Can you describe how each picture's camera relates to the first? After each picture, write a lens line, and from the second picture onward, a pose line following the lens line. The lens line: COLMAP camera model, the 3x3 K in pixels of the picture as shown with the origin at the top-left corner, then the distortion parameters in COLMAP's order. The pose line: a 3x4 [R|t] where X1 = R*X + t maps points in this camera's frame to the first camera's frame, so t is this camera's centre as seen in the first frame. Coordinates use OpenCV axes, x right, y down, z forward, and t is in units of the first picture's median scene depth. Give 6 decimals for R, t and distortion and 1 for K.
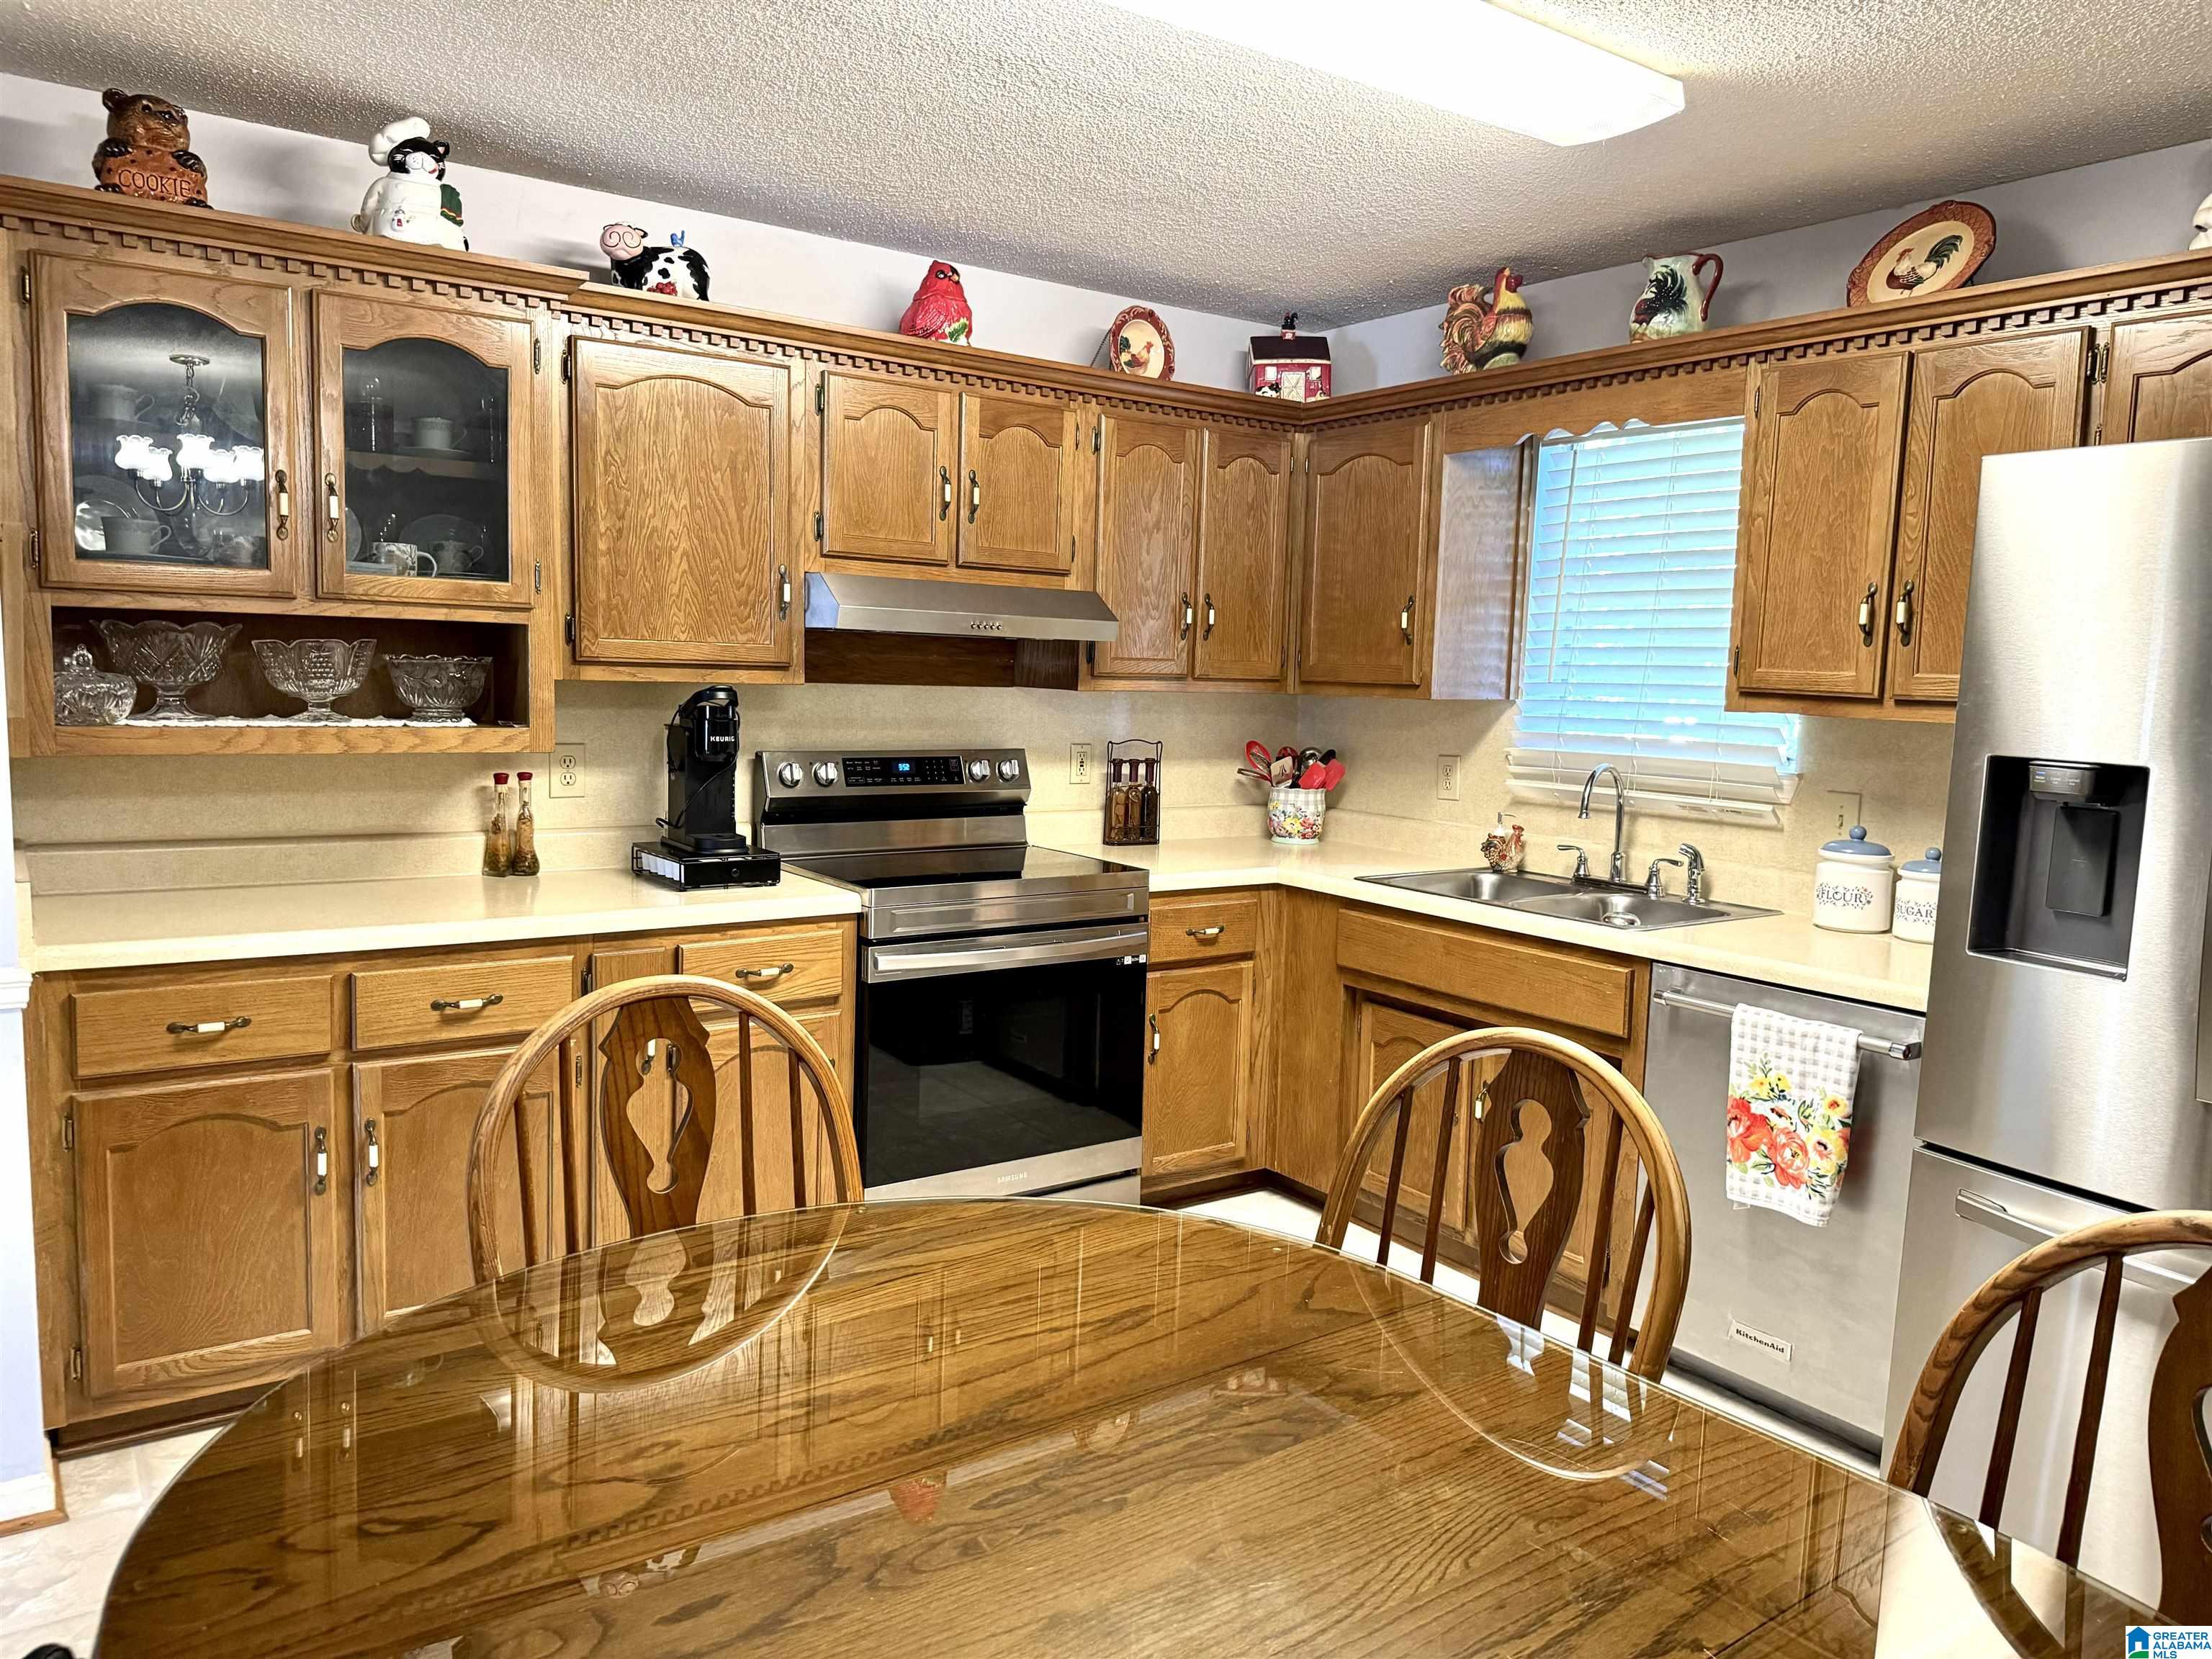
lens RADIAL K [[1570.8, 0, 1096.8], [0, 1570.8, 839.6], [0, 0, 1]] dist [0.034612, -0.052732]
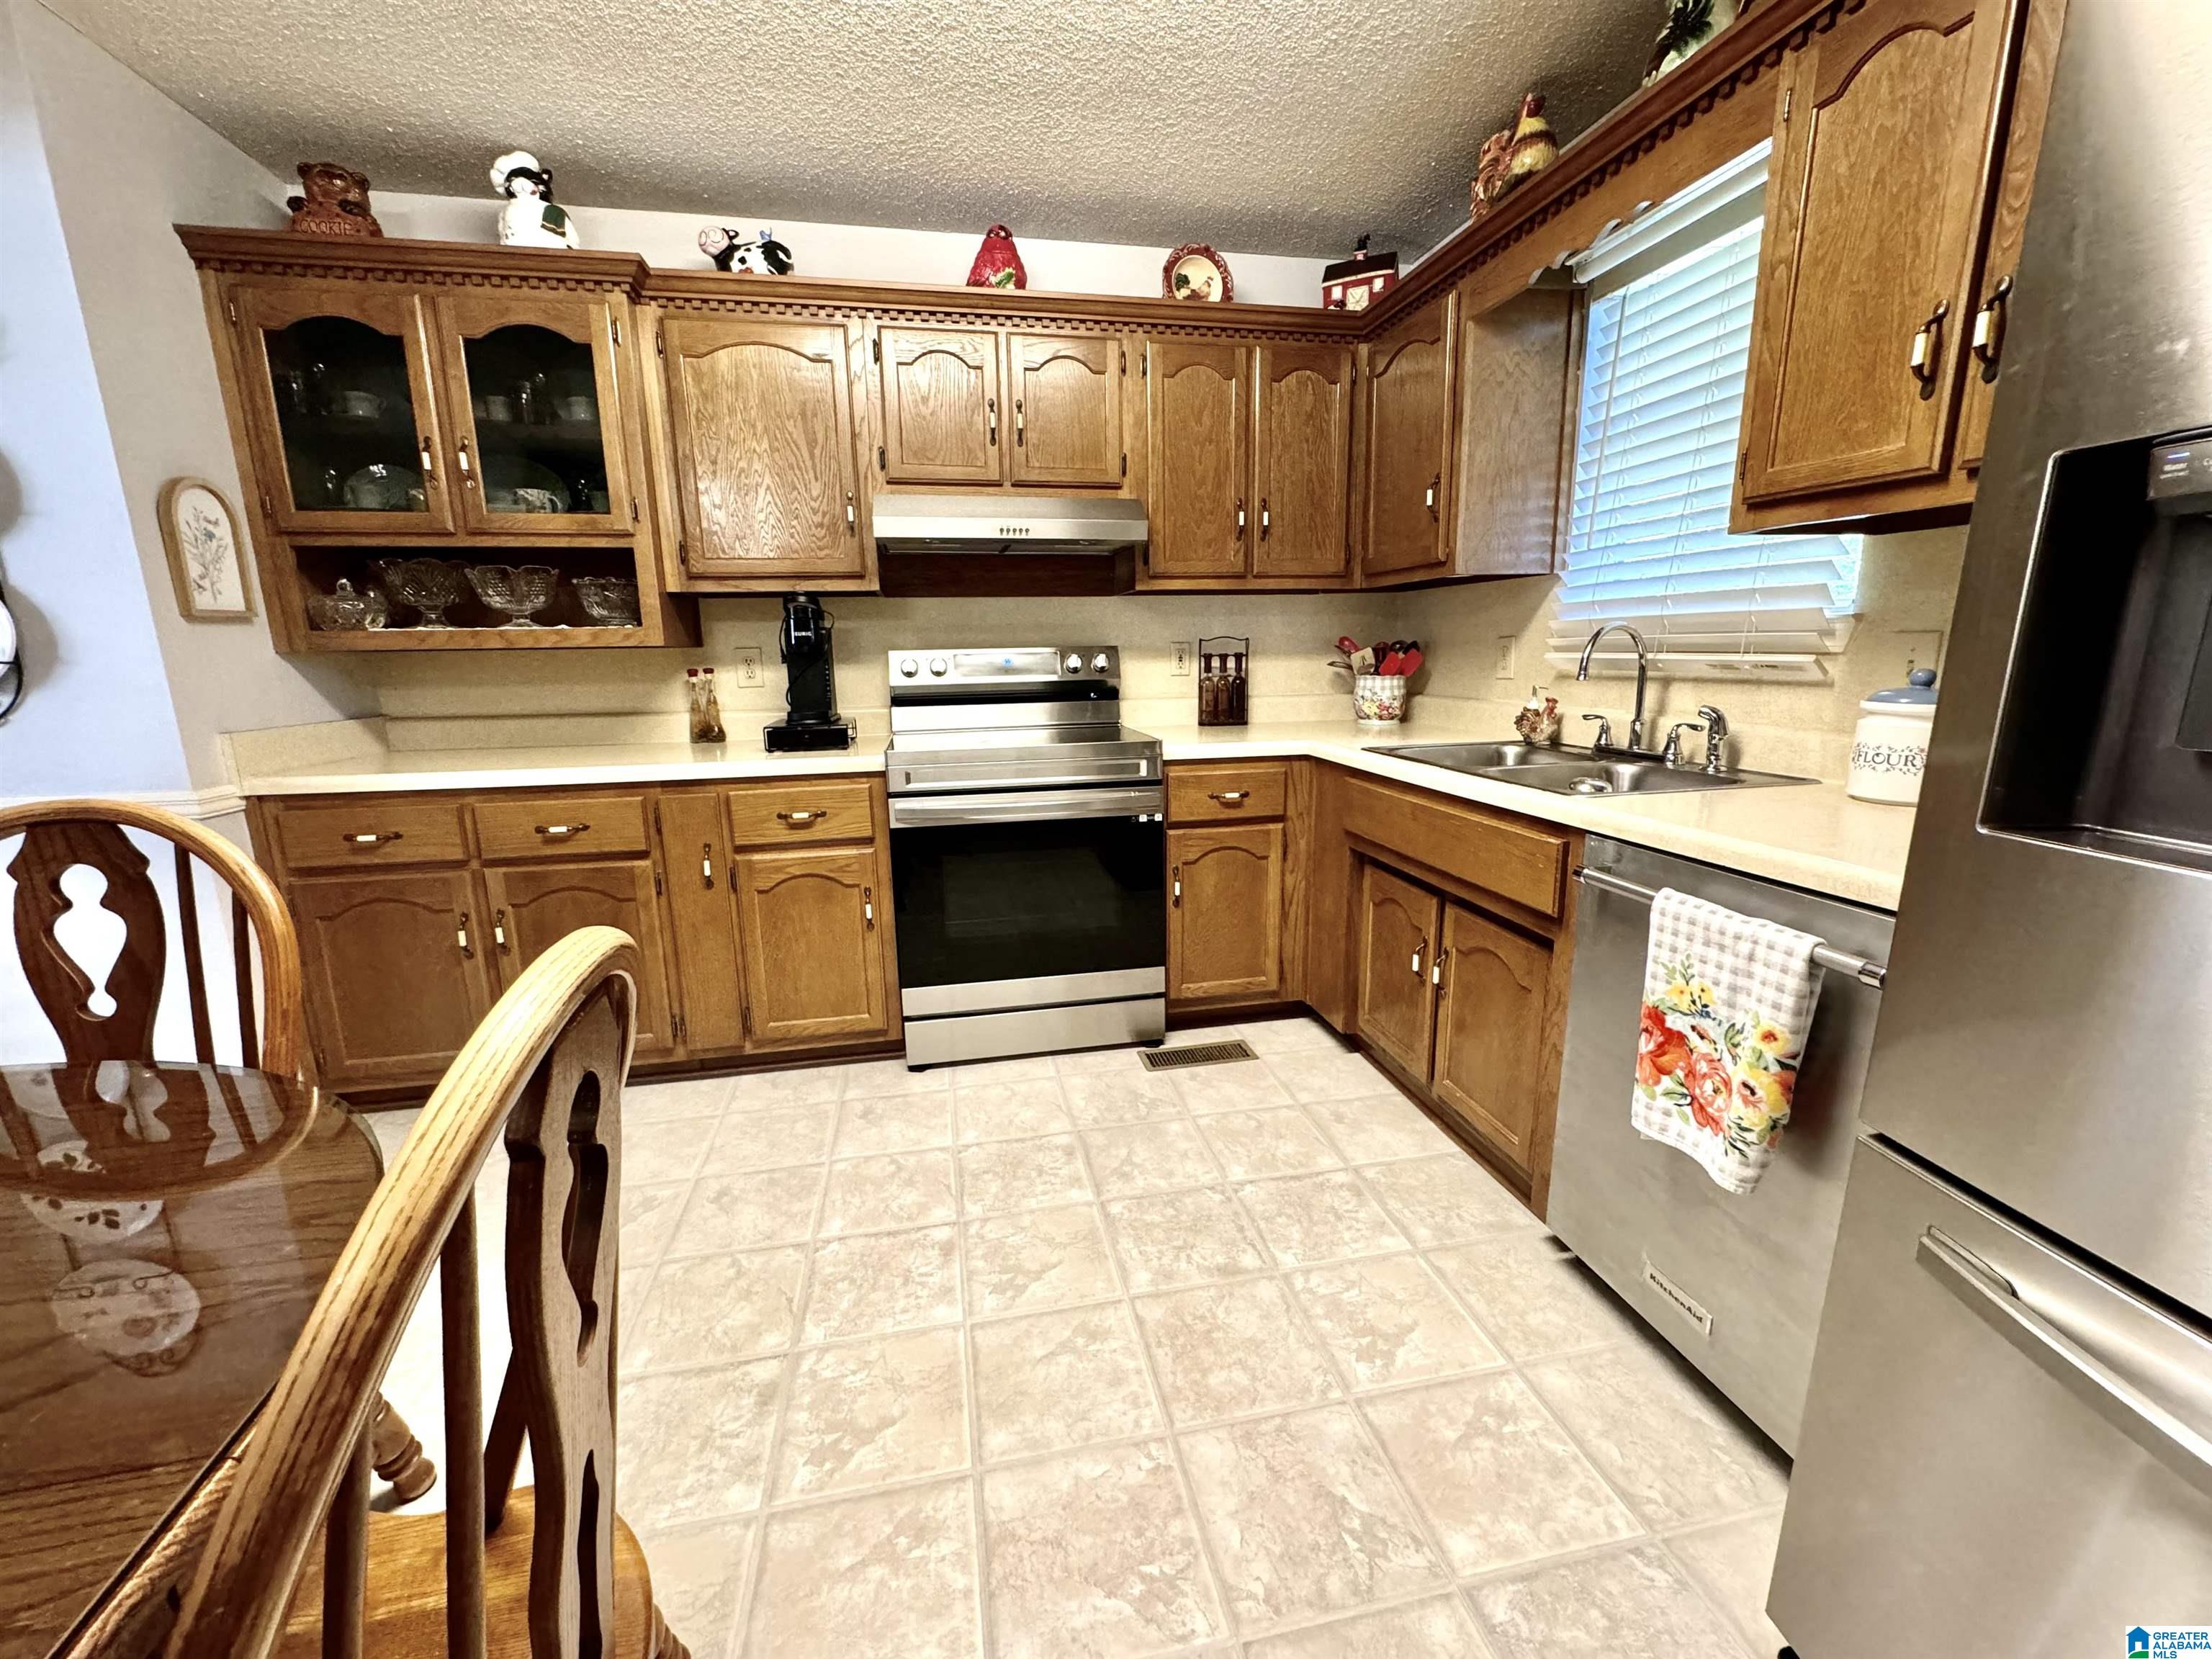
lens RADIAL K [[889.5, 0, 1104.8], [0, 889.5, 836.2], [0, 0, 1]] dist [-0.009625, 0.003261]
pose [[0.913311, 0.038780, -0.405413, 0.288724], [-0.001707, 0.995812, 0.091409, 0.033744], [0.407260, -0.082793, 0.909552, 0.427248]]
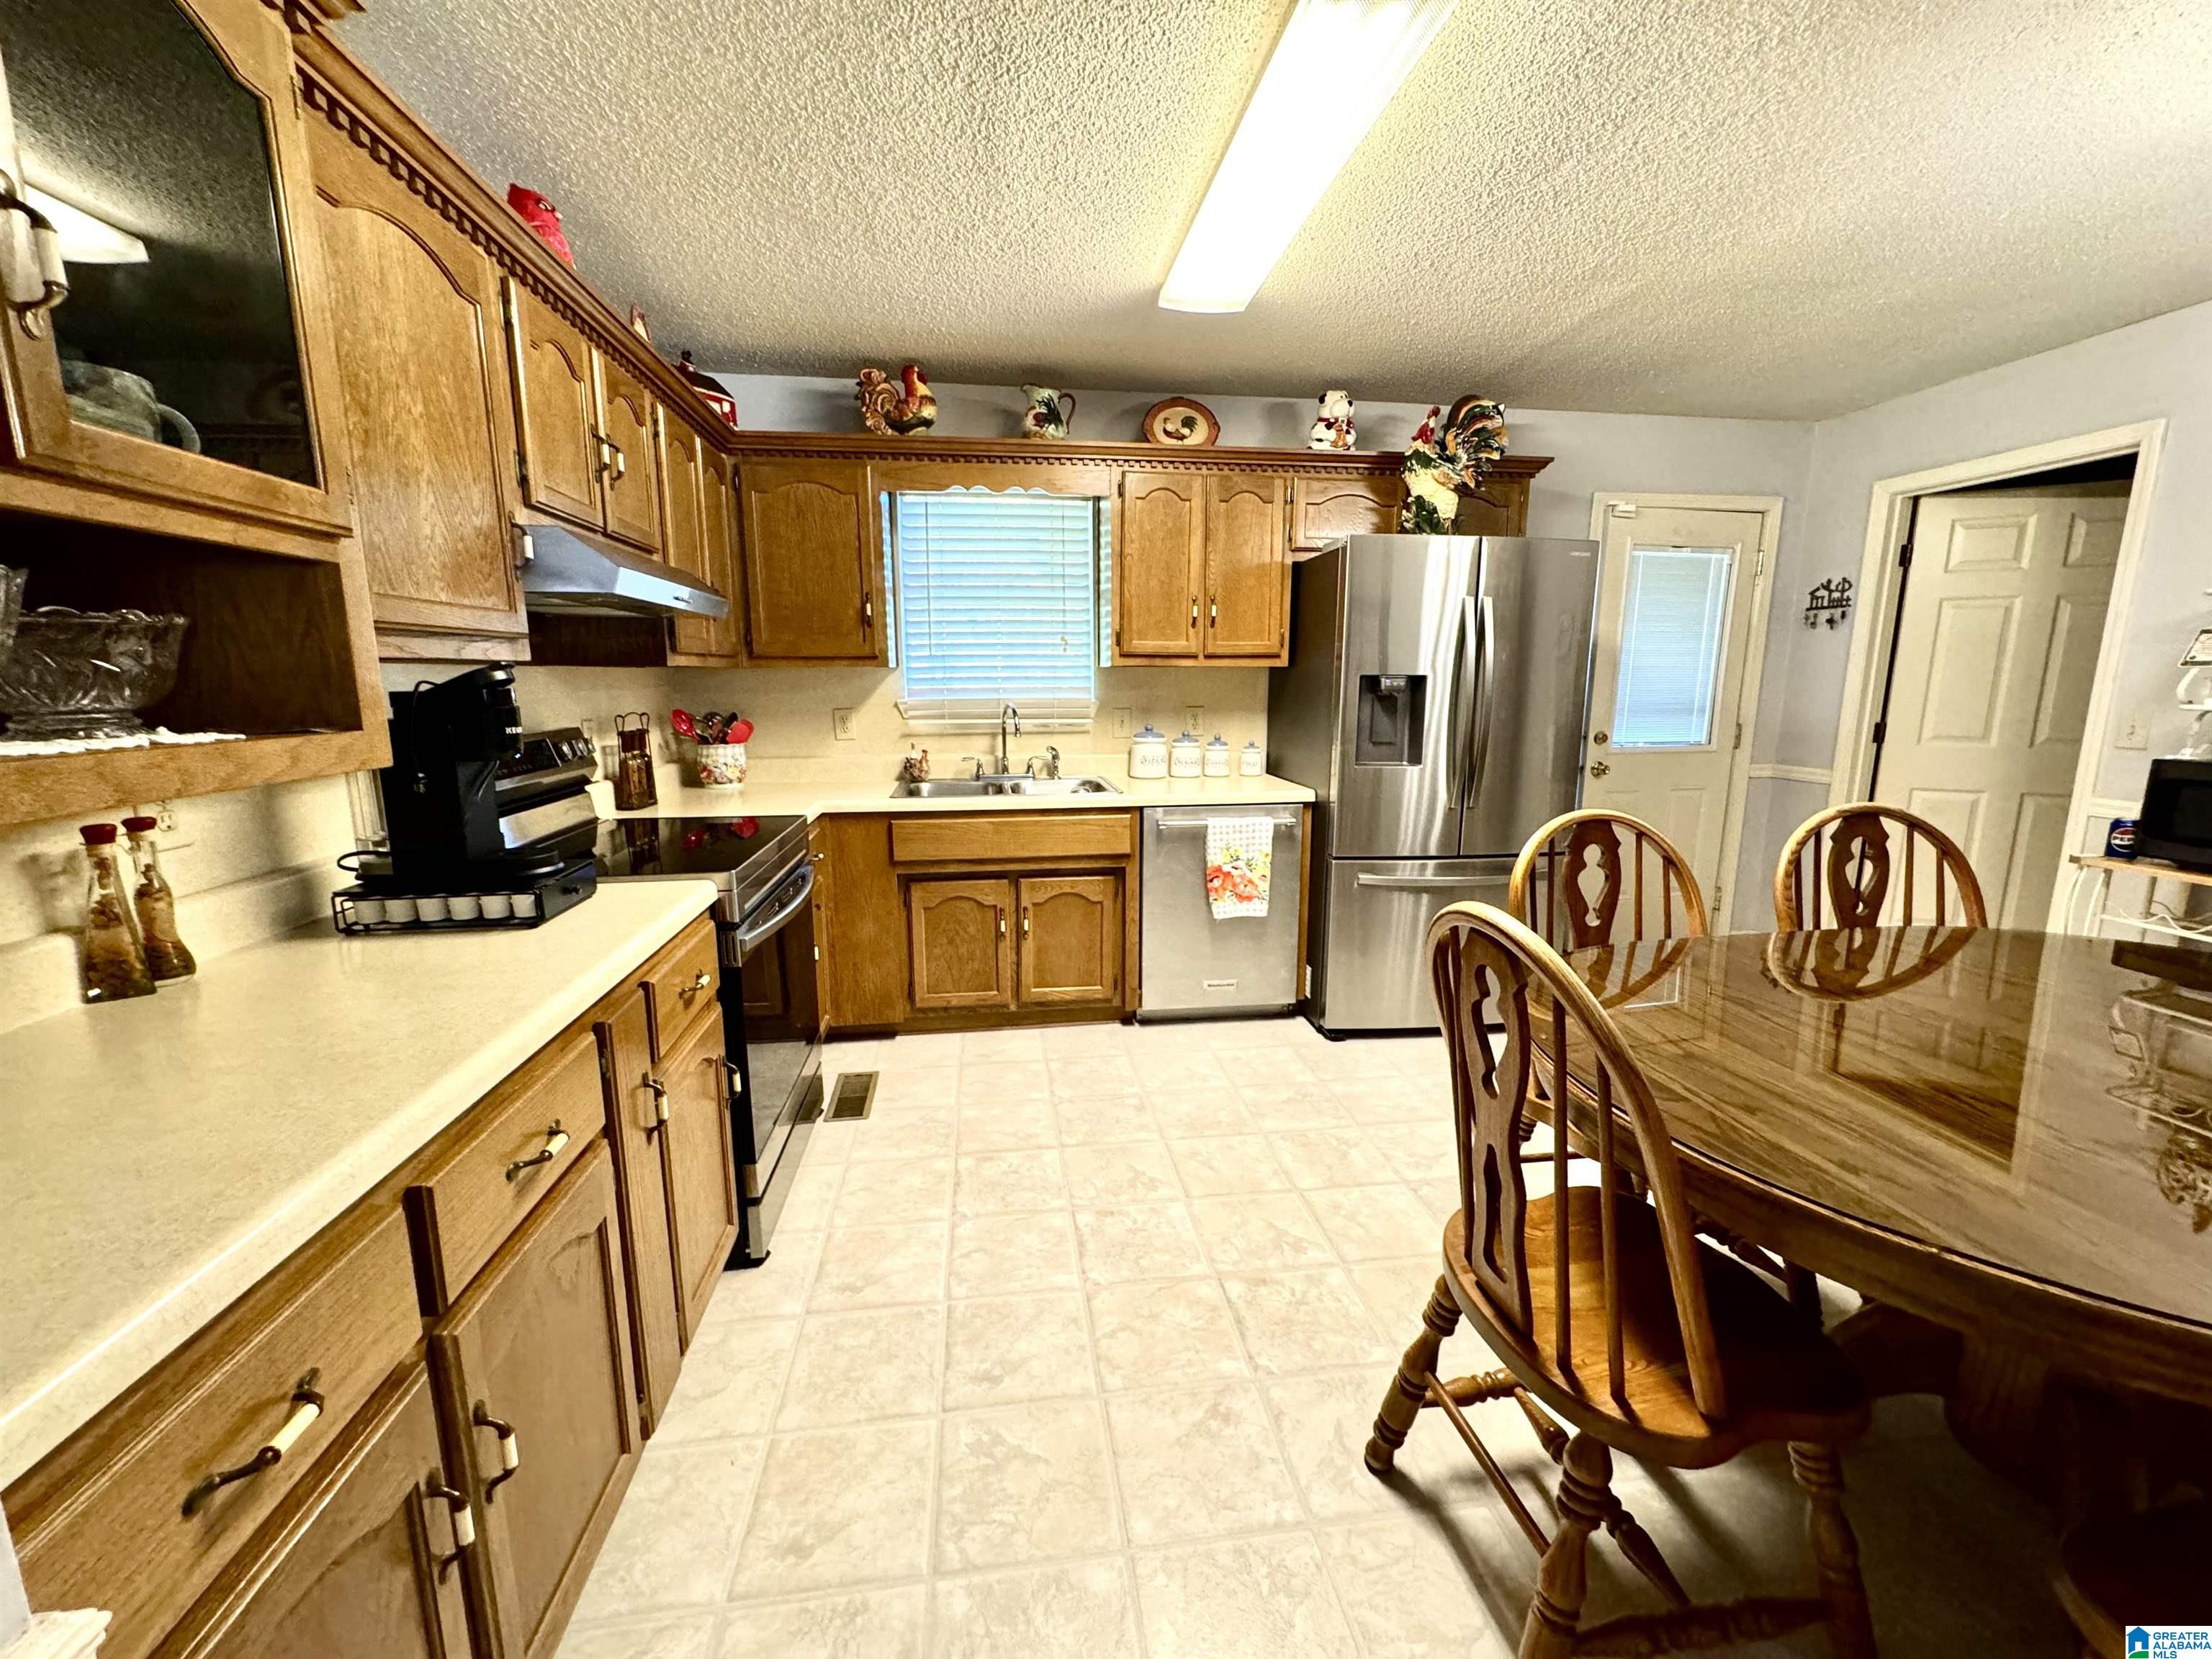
lens RADIAL K [[889.5, 0, 1115.5], [0, 889.5, 832.9], [0, 0, 1]] dist [-0.009625, 0.003261]
pose [[0.449205, -0.186642, 0.873716, -0.503148], [0.116752, 0.981813, 0.149707, -0.044575], [-0.885767, 0.034759, 0.462826, 0.527803]]
